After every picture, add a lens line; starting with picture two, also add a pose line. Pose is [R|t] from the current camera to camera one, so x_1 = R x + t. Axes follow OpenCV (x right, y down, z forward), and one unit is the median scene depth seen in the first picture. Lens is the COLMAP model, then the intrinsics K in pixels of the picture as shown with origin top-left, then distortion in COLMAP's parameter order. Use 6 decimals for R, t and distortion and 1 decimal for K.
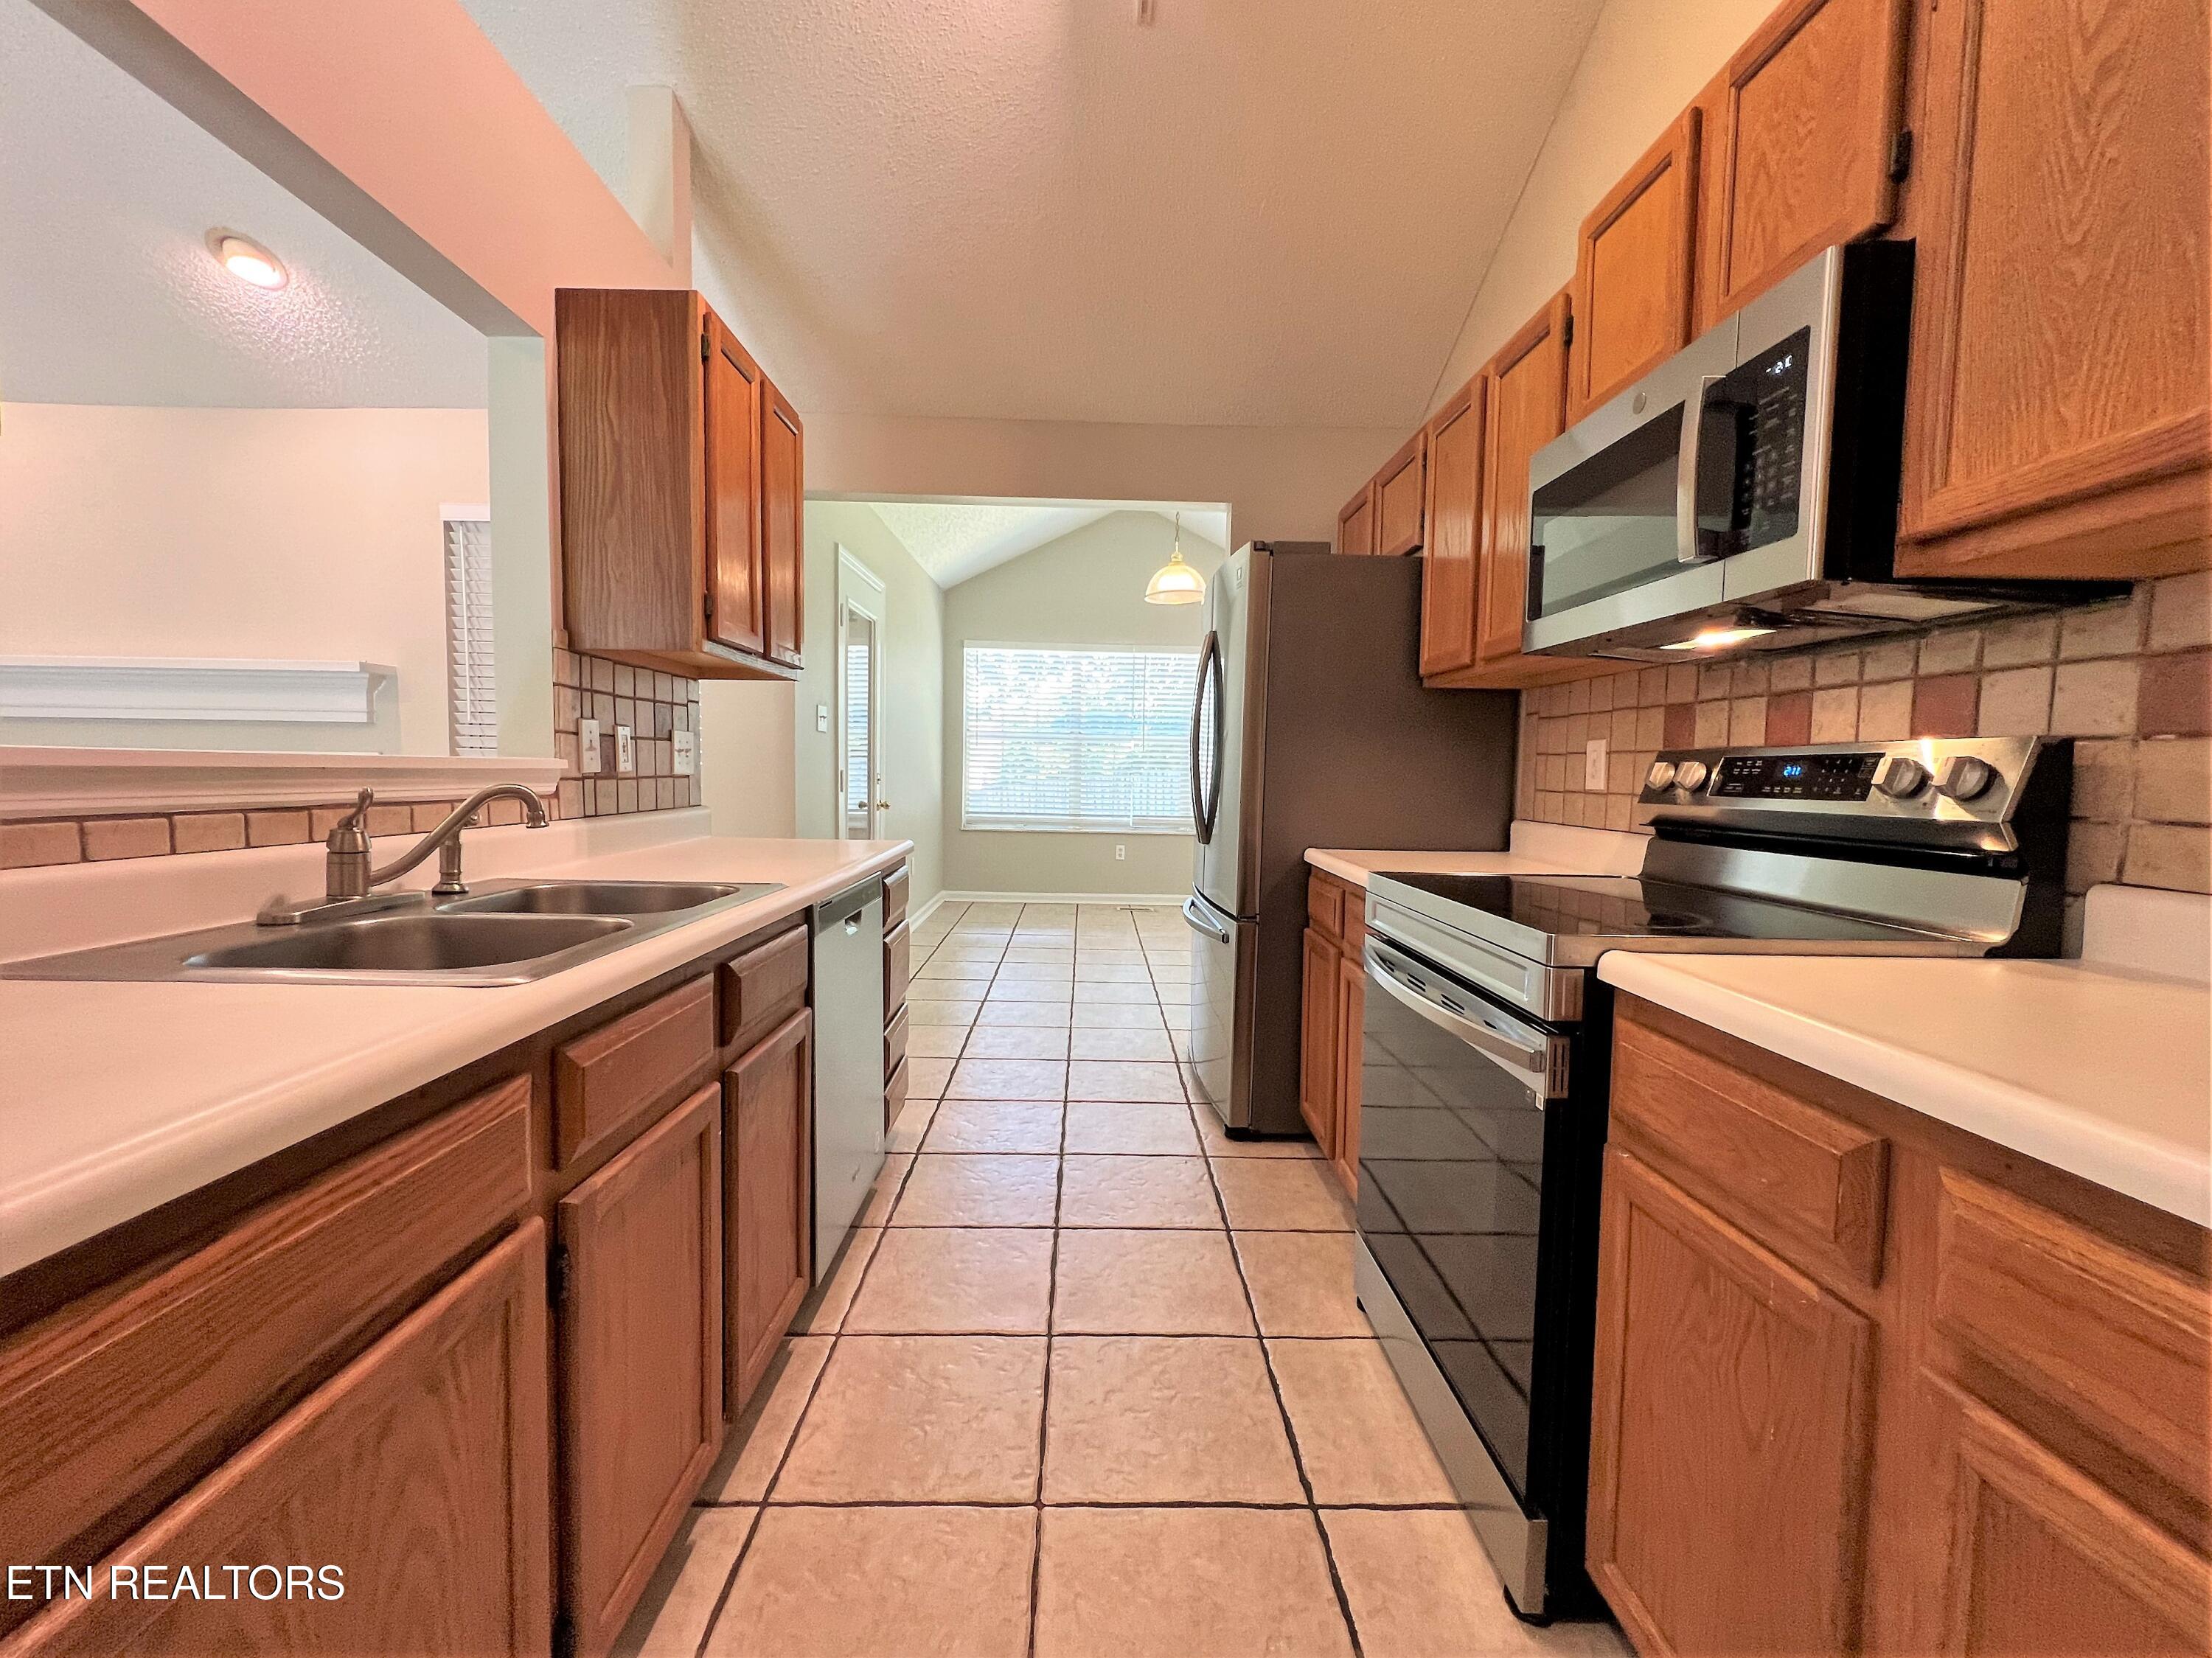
lens RADIAL K [[879.2, 0, 1106.0], [0, 879.2, 829.0], [0, 0, 1]] dist [0.000065, -0.000036]
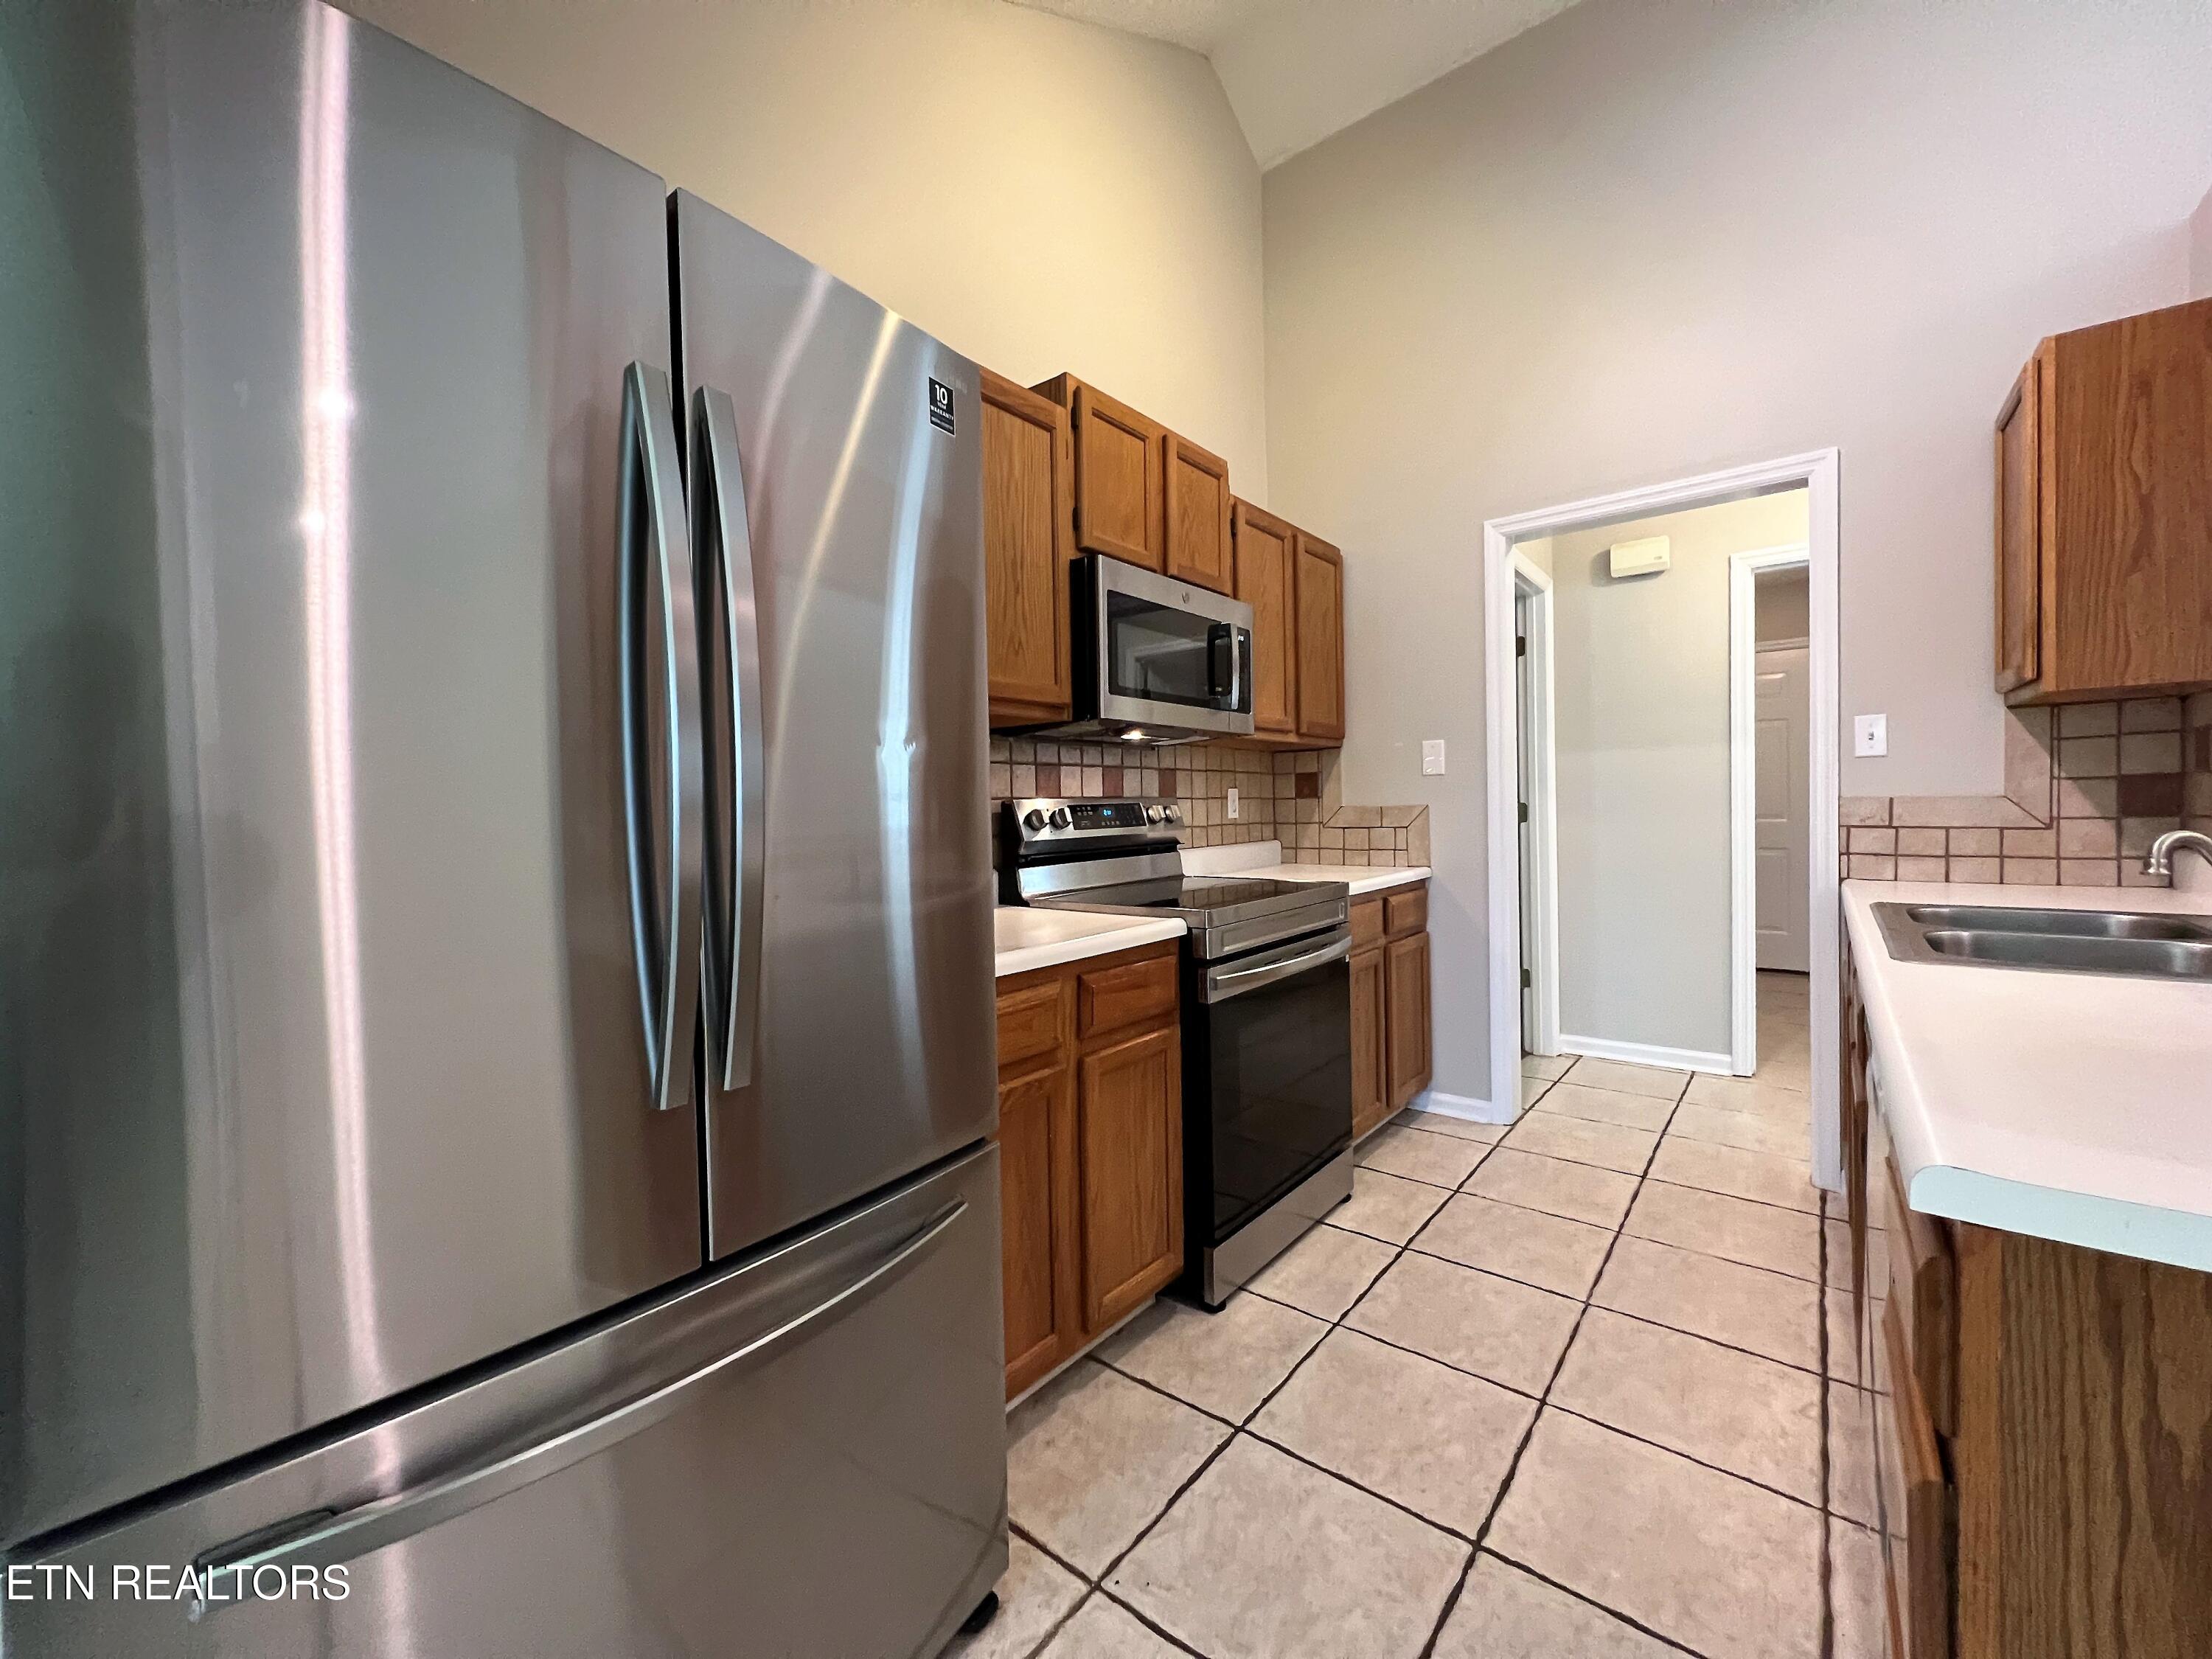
lens RADIAL K [[876.9, 0, 1132.6], [0, 876.9, 840.8], [0, 0, 1]] dist [-0.000179, -0.000003]
pose [[-0.775384, 0.007412, 0.631447, -0.405361], [0.075060, 0.993924, 0.080503, -0.152960], [-0.627014, 0.109817, -0.771229, 2.461478]]
